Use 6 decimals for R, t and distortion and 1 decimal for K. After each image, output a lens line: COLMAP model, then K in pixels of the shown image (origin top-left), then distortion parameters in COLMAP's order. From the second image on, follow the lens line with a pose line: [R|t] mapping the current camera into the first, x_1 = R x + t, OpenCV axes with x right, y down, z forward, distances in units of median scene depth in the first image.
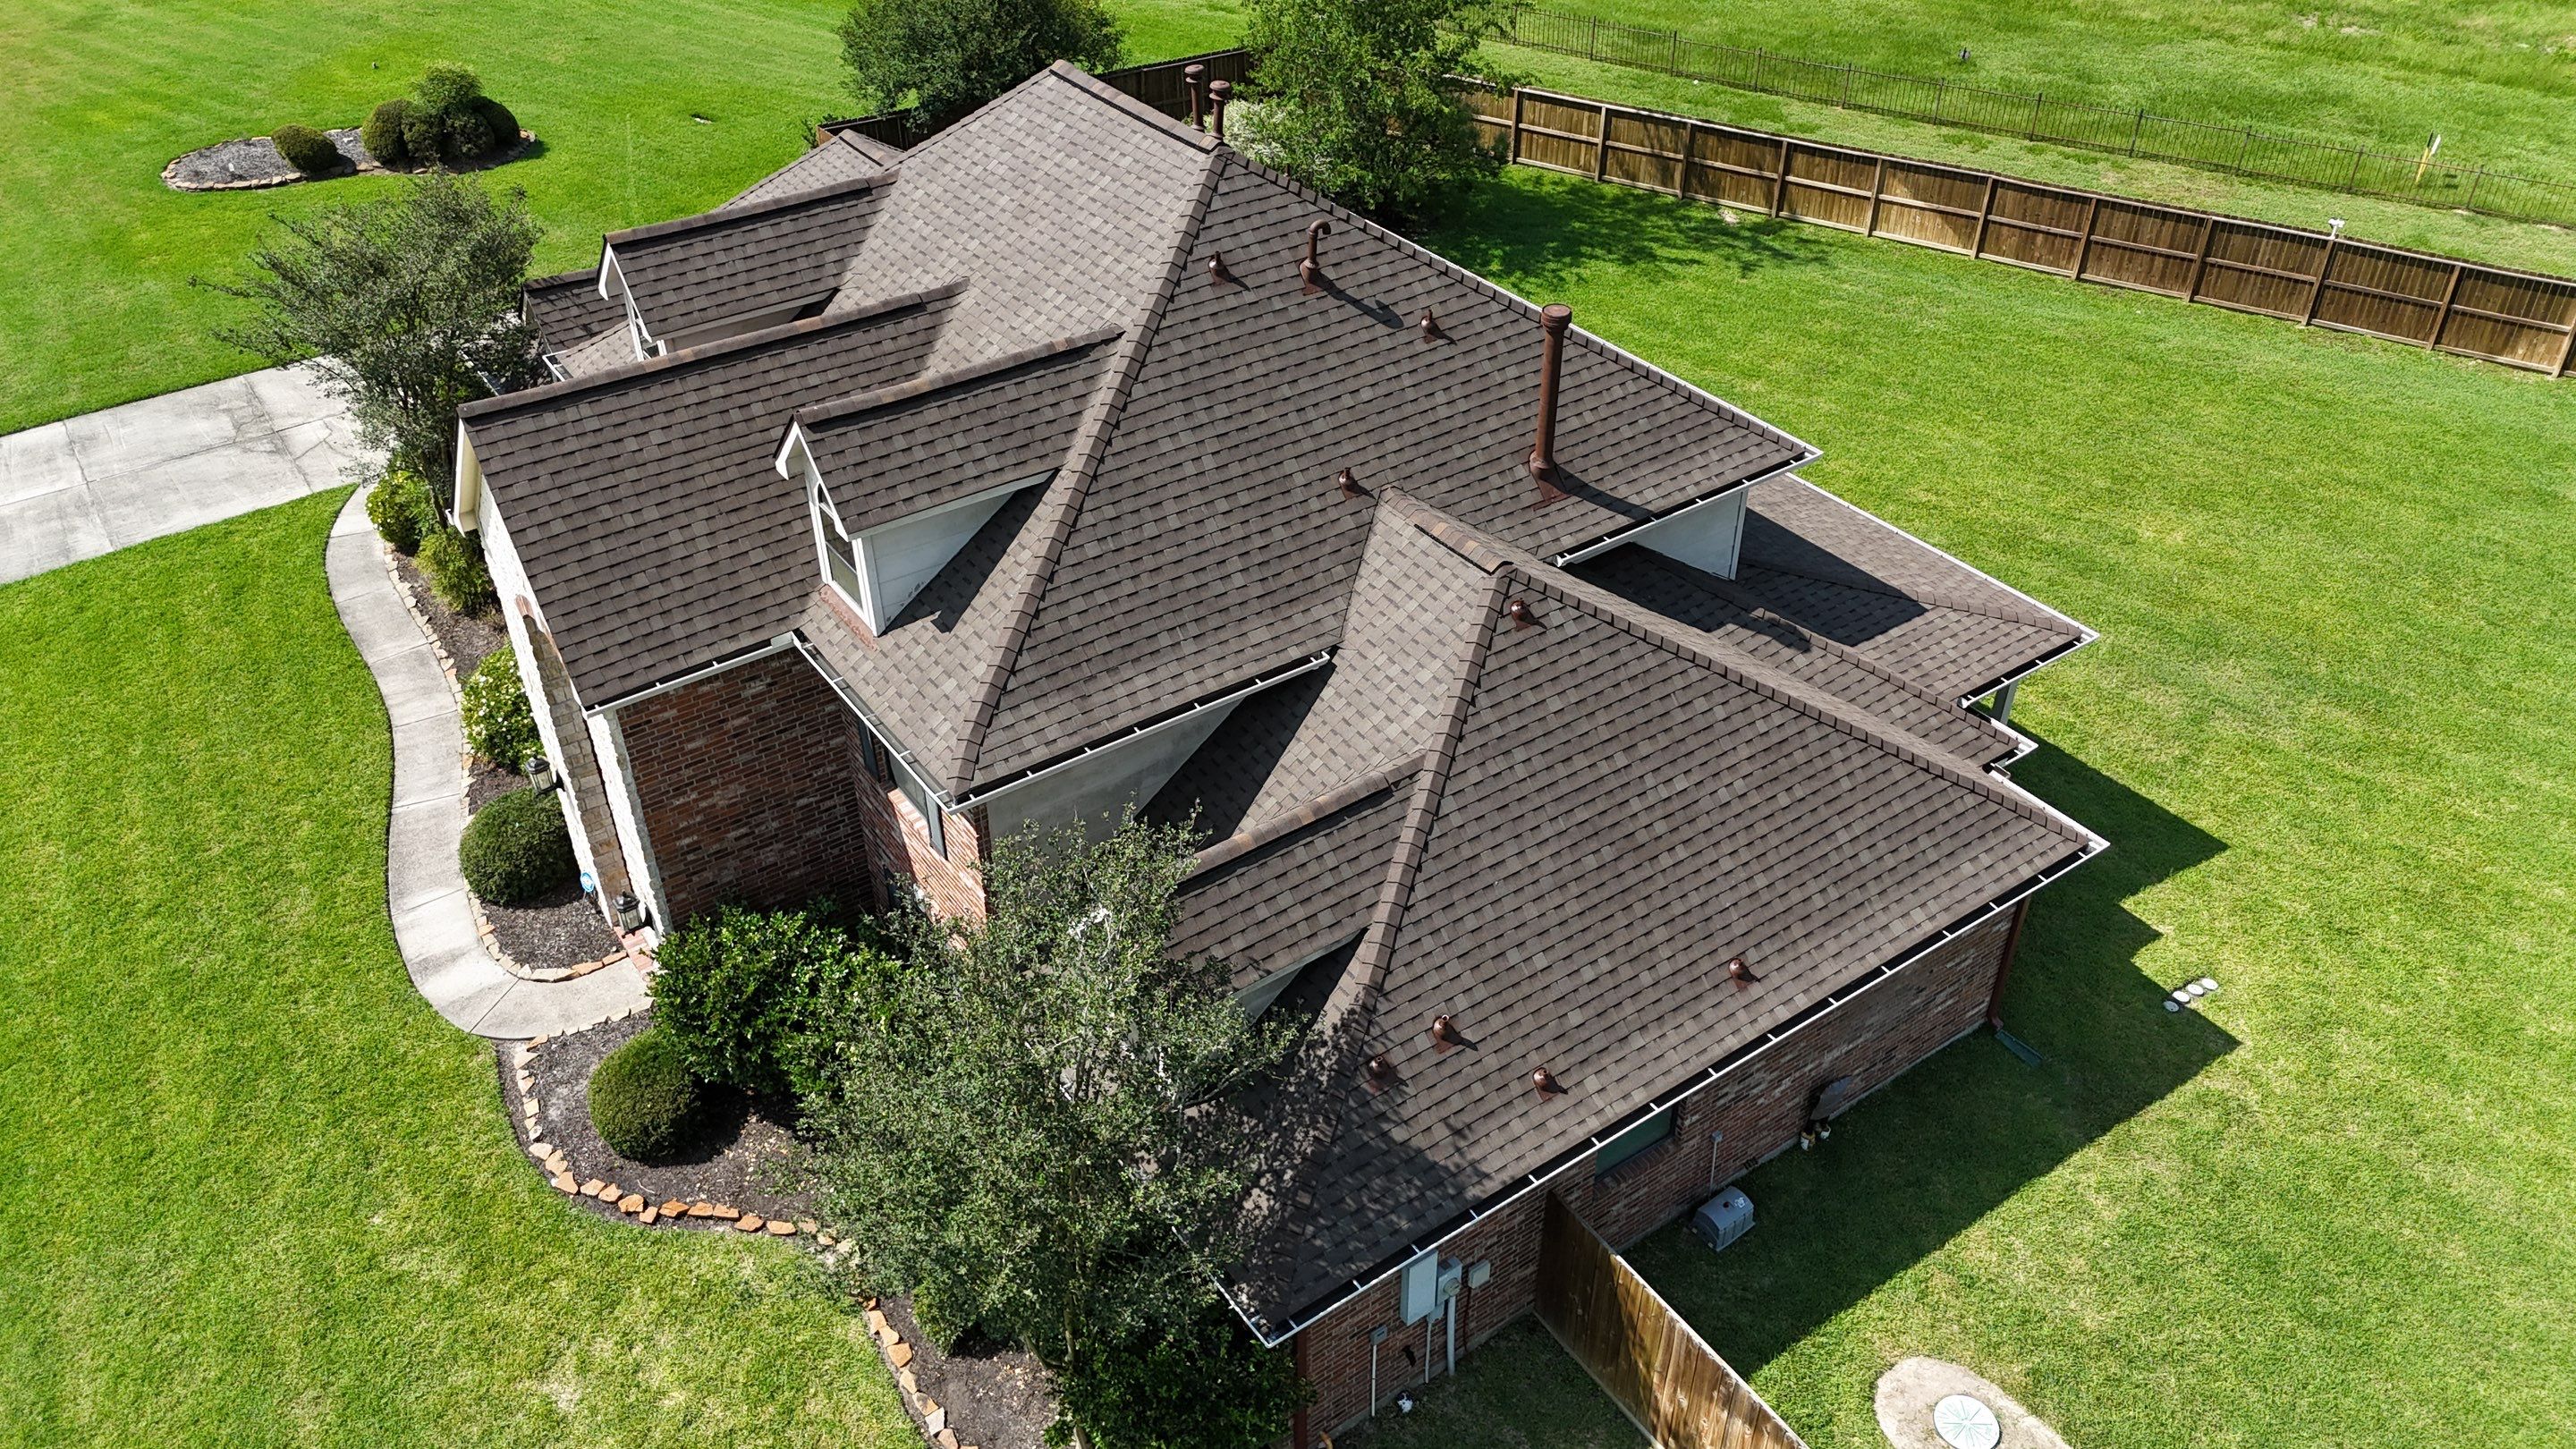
lens RADIAL K [[1898.8, 0, 1284.4], [0, 1898.8, 719.0], [0, 0, 1]] dist [0.079493, -0.073016]
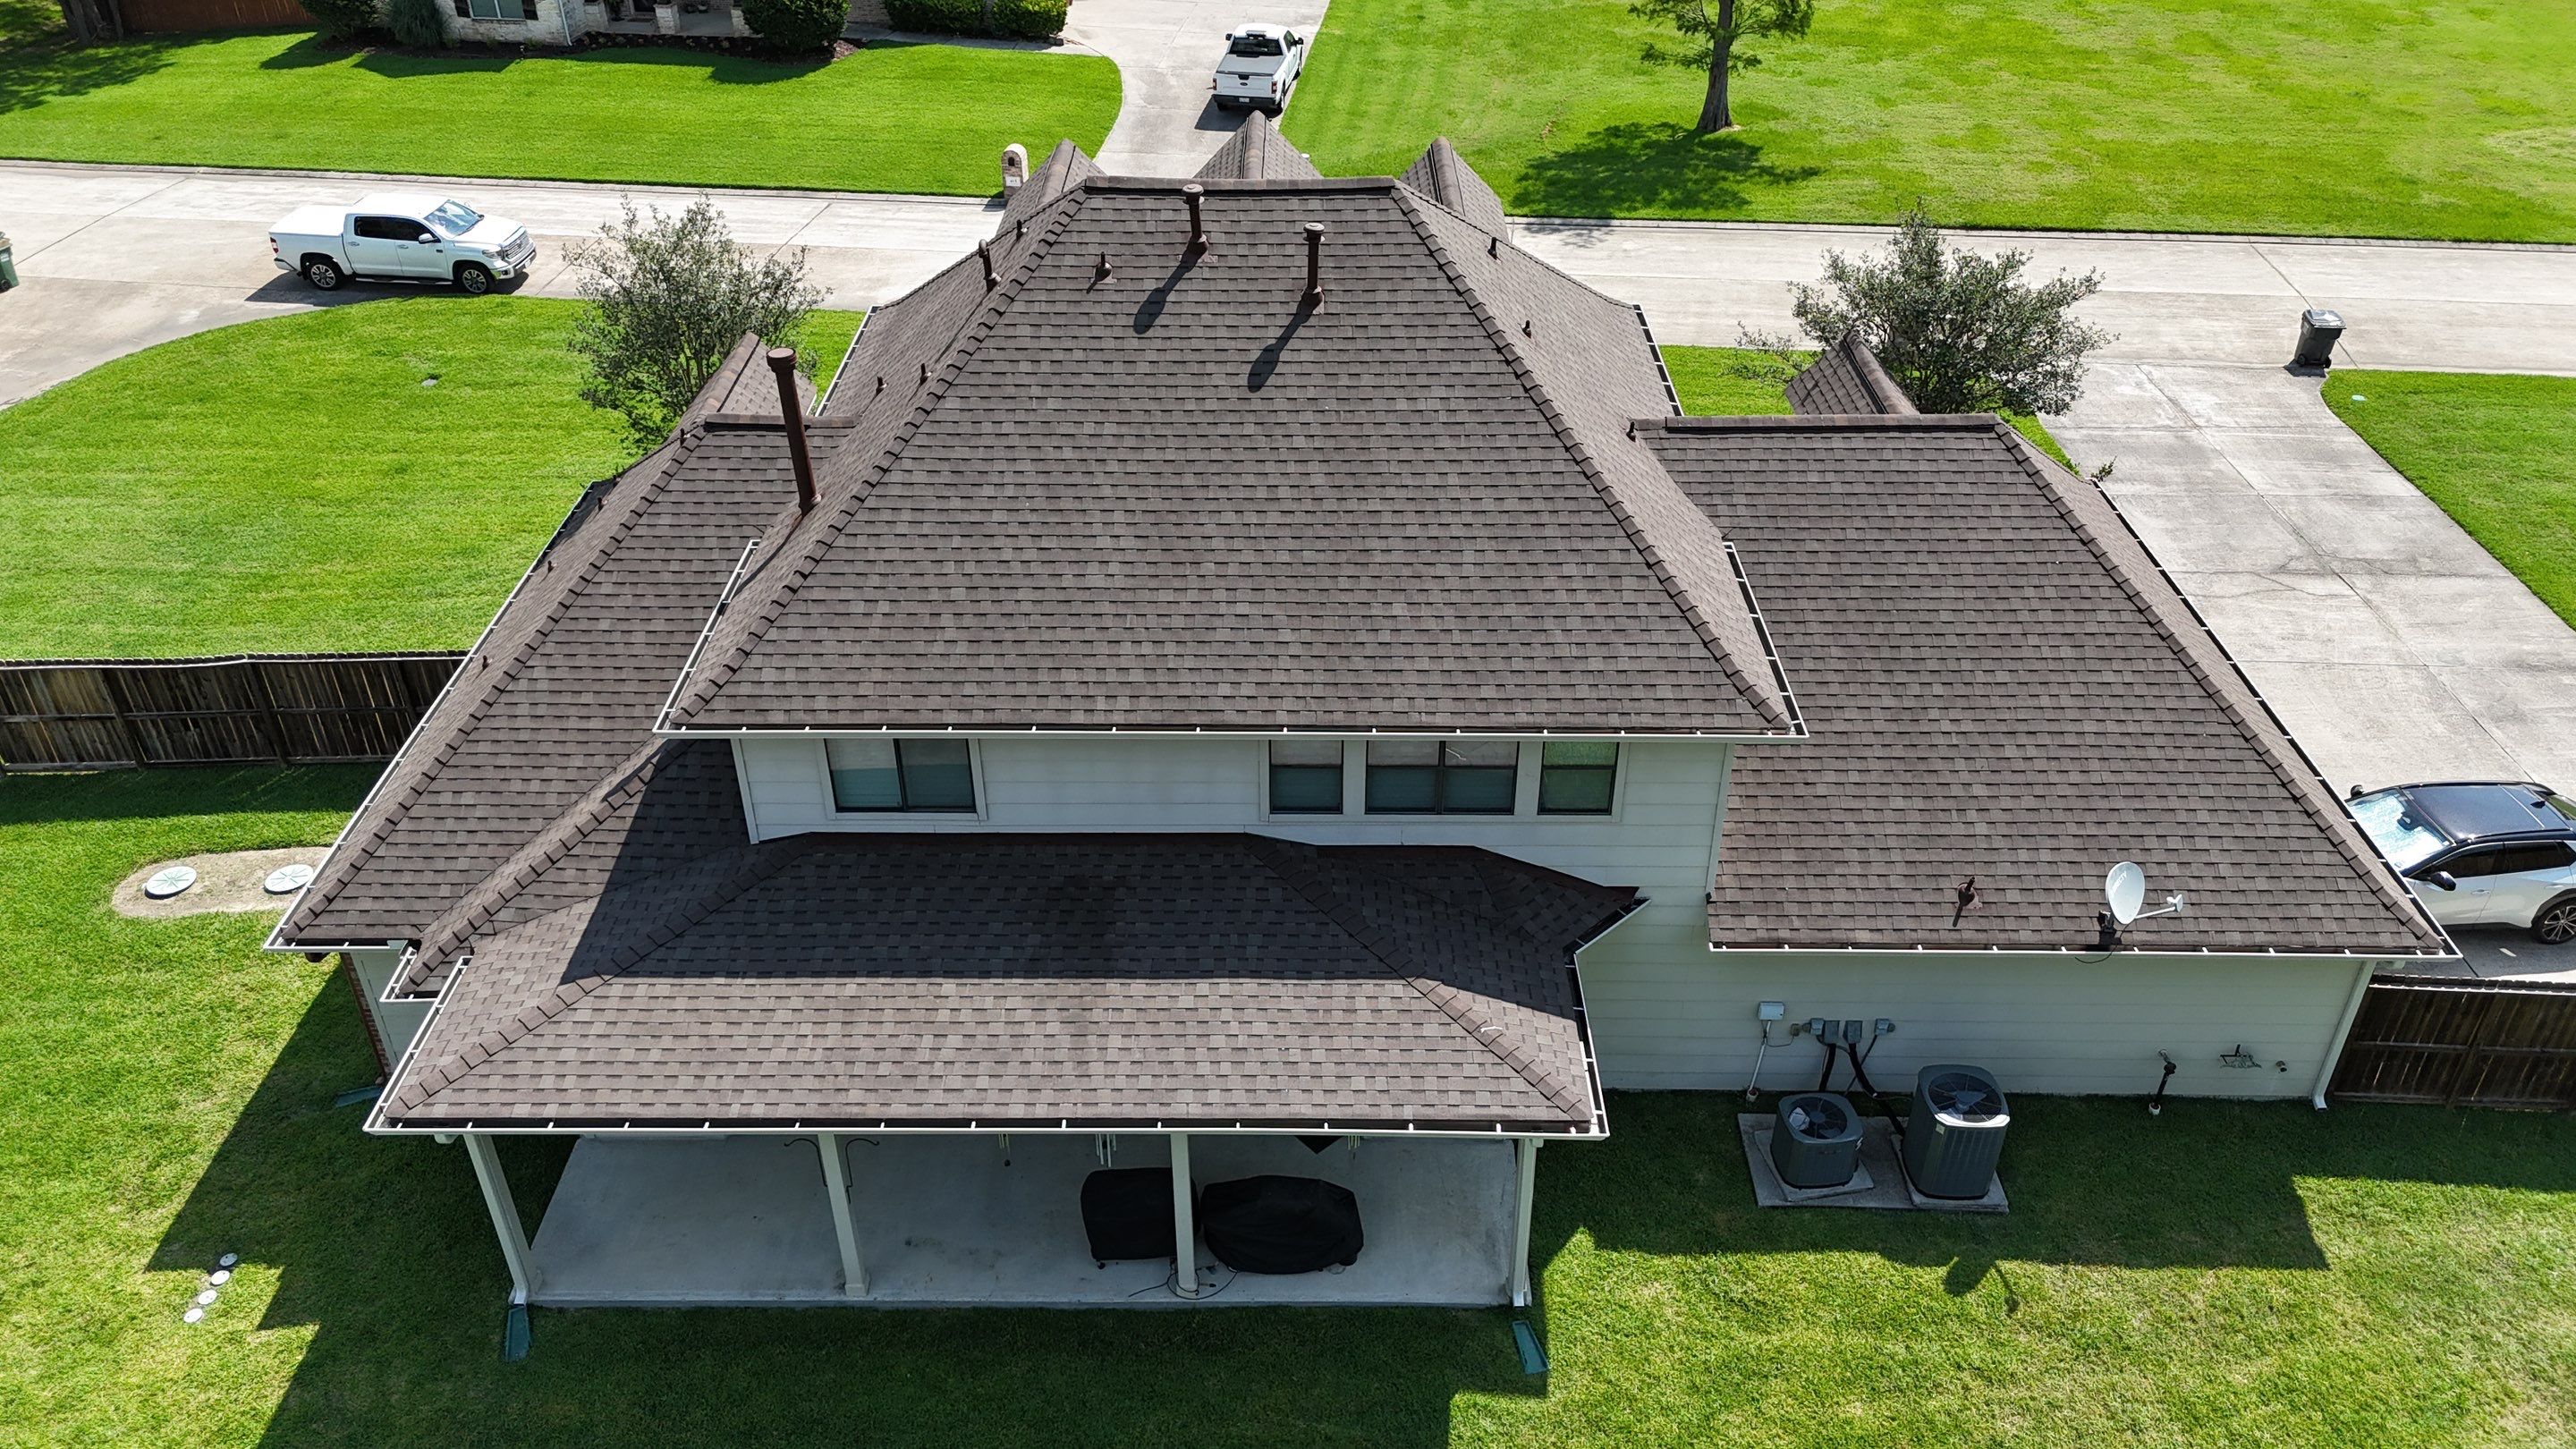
lens RADIAL K [[1908.6, 0, 1285.6], [0, 1908.6, 716.4], [0, 0, 1]] dist [0.067427, -0.058984]
pose [[-0.580053, 0.460118, -0.672183, 0.704124], [-0.471352, 0.483418, 0.737654, -0.923190], [0.664354, 0.744714, -0.063531, 1.263136]]
